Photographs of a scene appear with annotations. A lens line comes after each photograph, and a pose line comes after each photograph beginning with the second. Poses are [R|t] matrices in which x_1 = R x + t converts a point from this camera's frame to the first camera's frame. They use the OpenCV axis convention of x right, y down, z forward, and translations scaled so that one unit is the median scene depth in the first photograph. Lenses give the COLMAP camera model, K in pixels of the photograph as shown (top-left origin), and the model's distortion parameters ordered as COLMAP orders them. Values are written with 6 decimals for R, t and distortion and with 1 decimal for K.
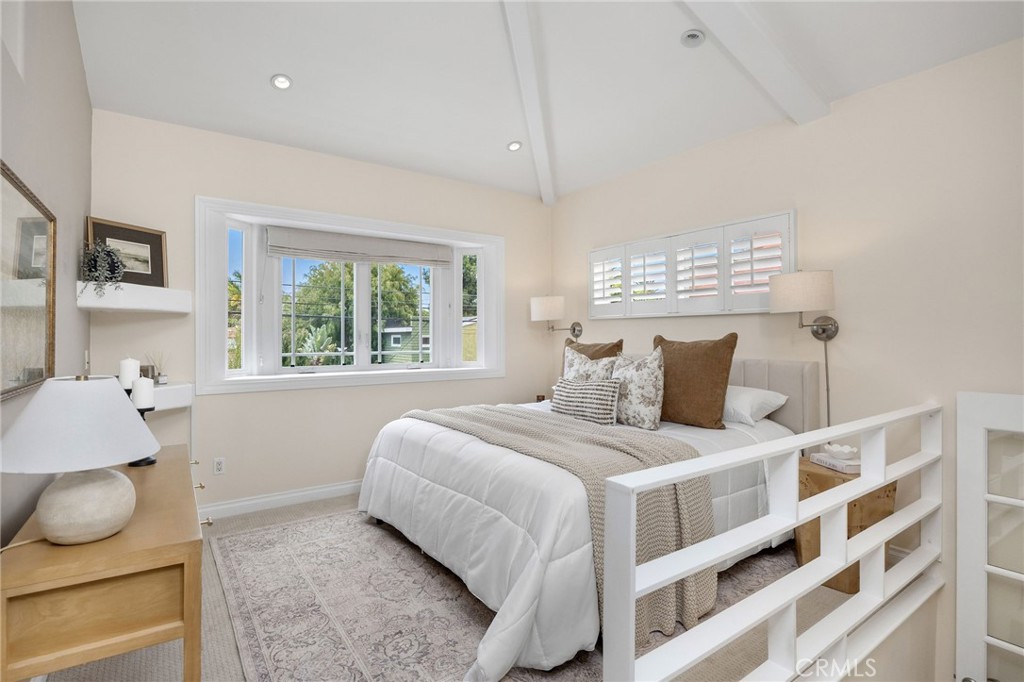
lens RADIAL K [[508.7, 0, 512.0], [0, 508.7, 341.0], [0, 0, 1]] dist [0.000764, 0.000541]
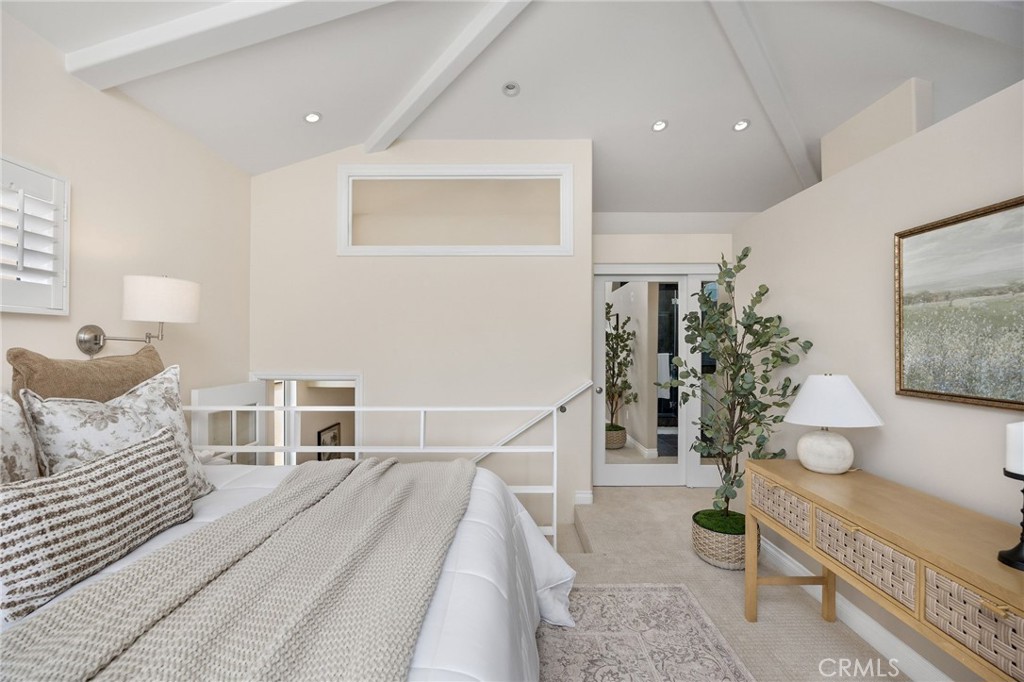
lens RADIAL K [[449.0, 0, 512.0], [0, 449.0, 341.0], [0, 0, 1]] dist [-0.017888, 0.000373]
pose [[-0.820163, 0.004834, 0.572110, -0.557684], [0.005365, 0.999985, -0.000758, -0.025776], [-0.572105, 0.002447, -0.820176, 1.848588]]
